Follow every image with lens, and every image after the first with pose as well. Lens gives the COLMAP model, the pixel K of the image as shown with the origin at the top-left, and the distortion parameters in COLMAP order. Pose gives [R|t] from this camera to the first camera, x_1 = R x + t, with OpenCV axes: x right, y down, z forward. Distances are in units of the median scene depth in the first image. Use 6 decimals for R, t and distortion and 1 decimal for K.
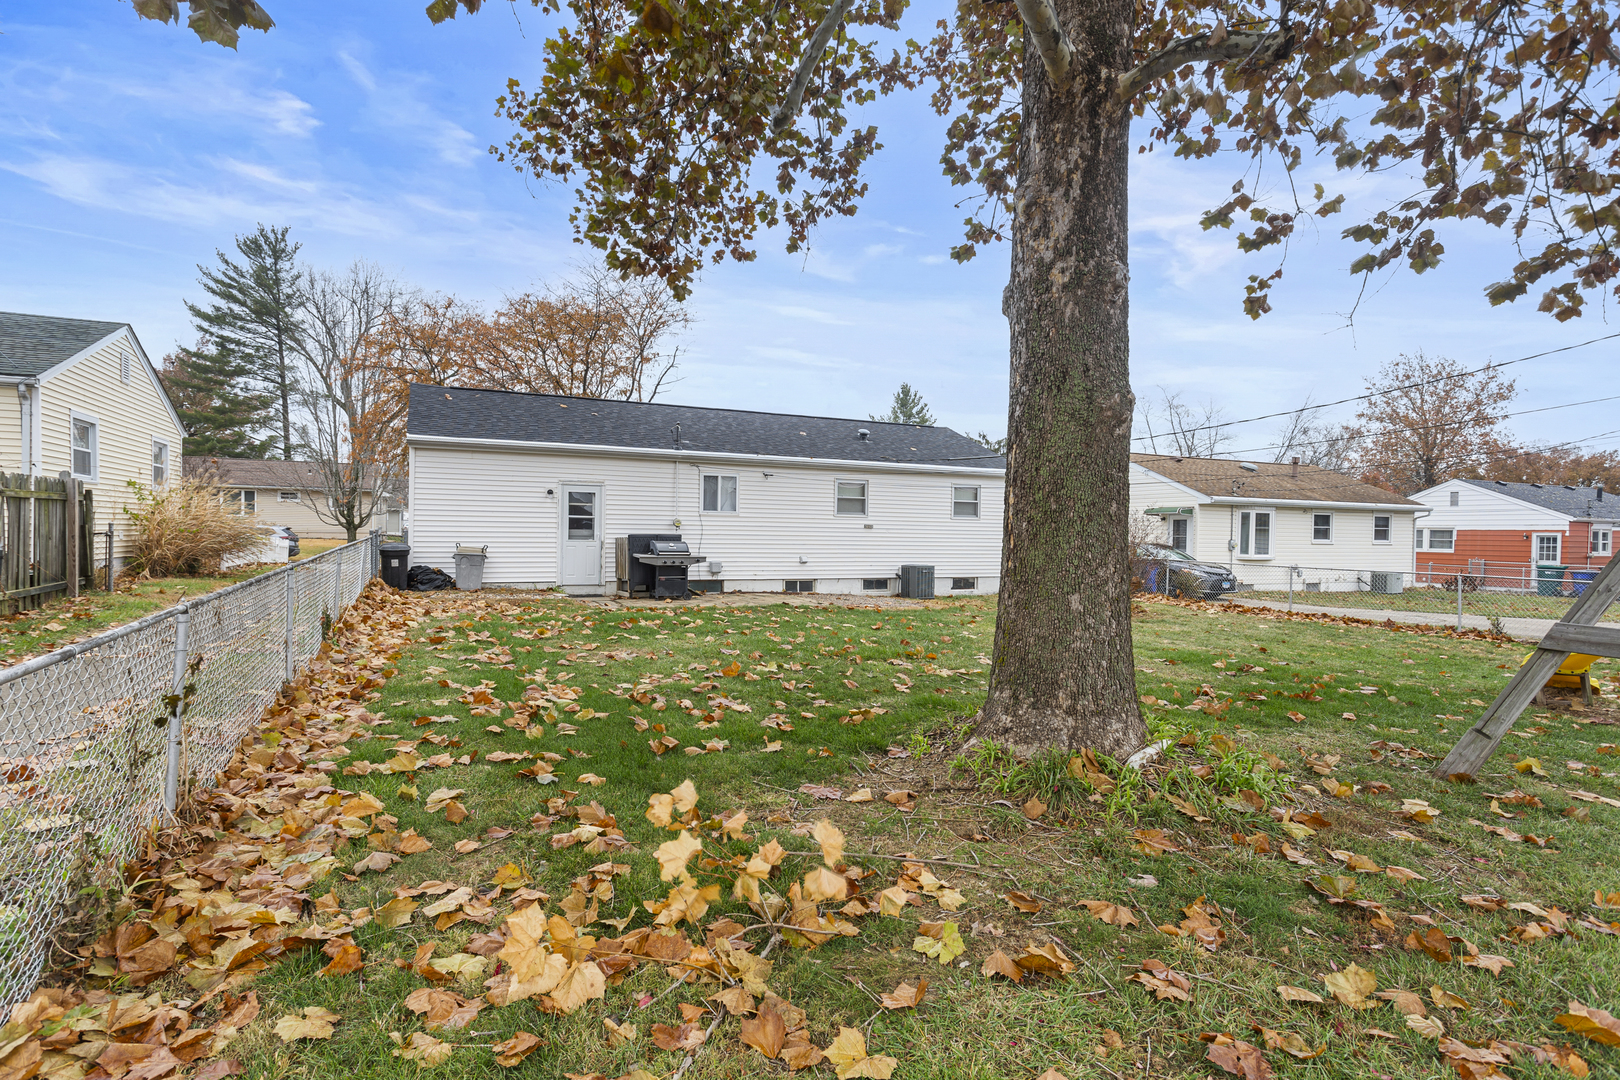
lens RADIAL K [[783.3, 0, 817.4], [0, 783.3, 517.7], [0, 0, 1]] dist [-0.000235, 0.000314]
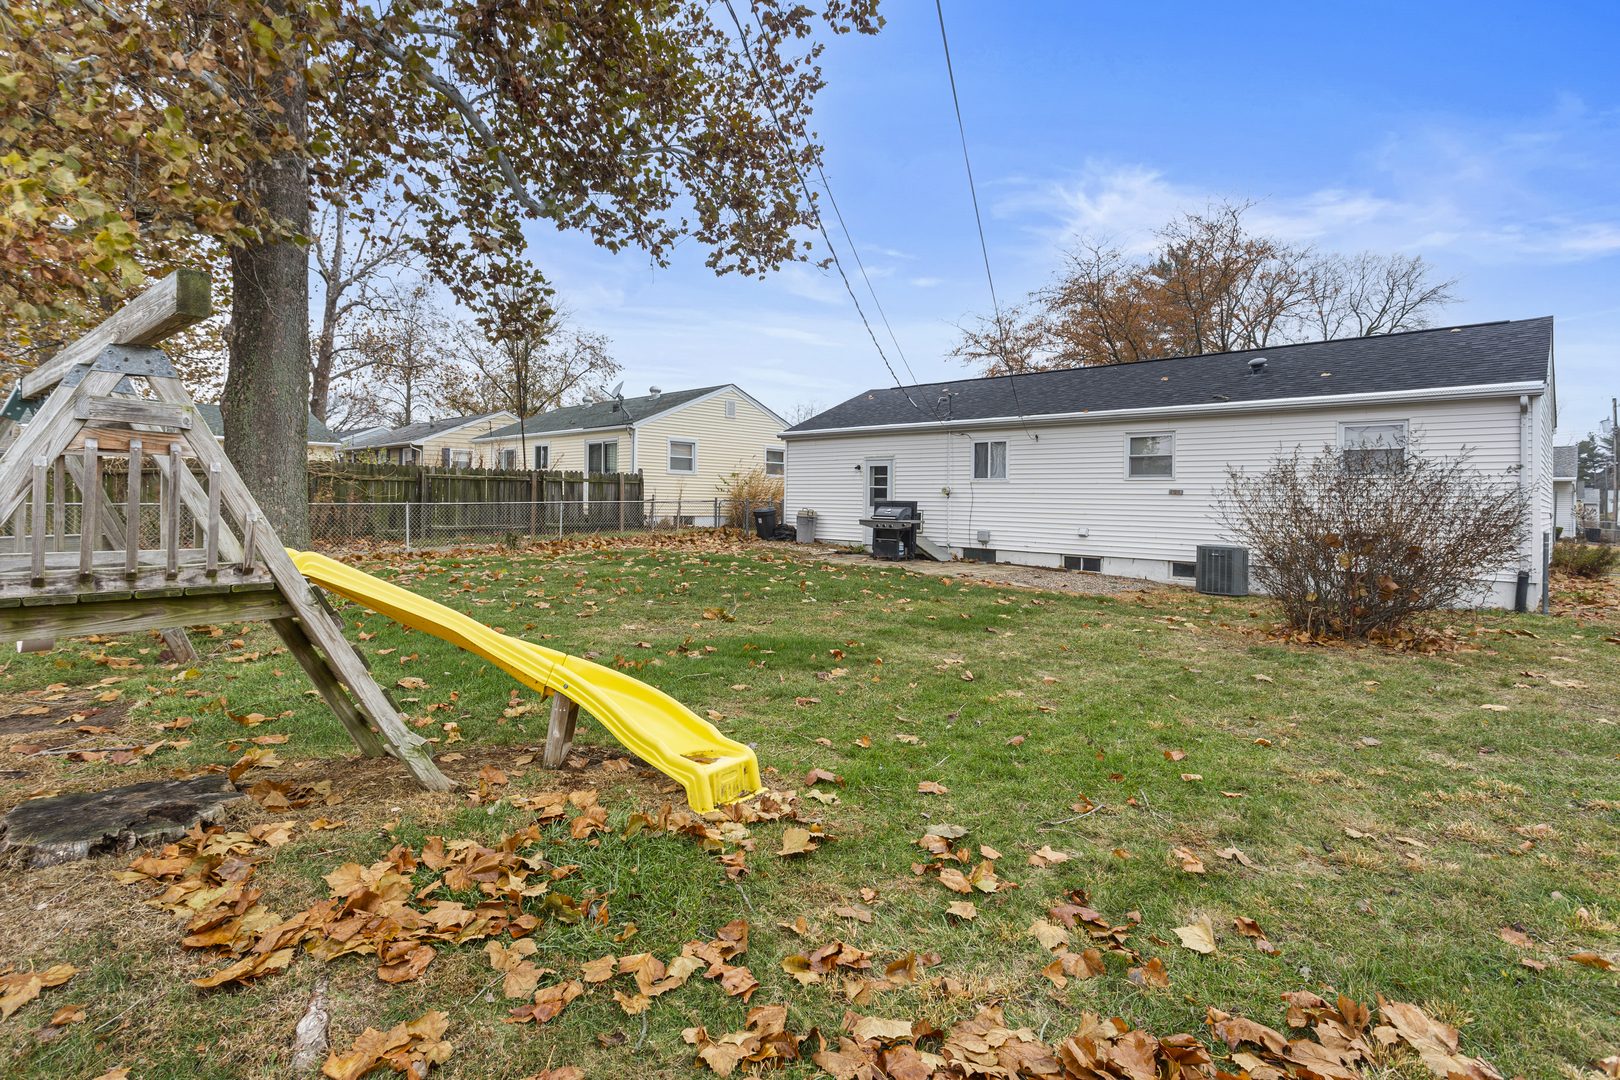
lens RADIAL K [[783.3, 0, 817.4], [0, 783.3, 517.7], [0, 0, 1]] dist [-0.000235, 0.000314]
pose [[0.377954, 0.010540, -0.925764, 0.695624], [0.003447, 0.999912, 0.012791, 0.027067], [0.925818, -0.008025, 0.377884, 0.437962]]
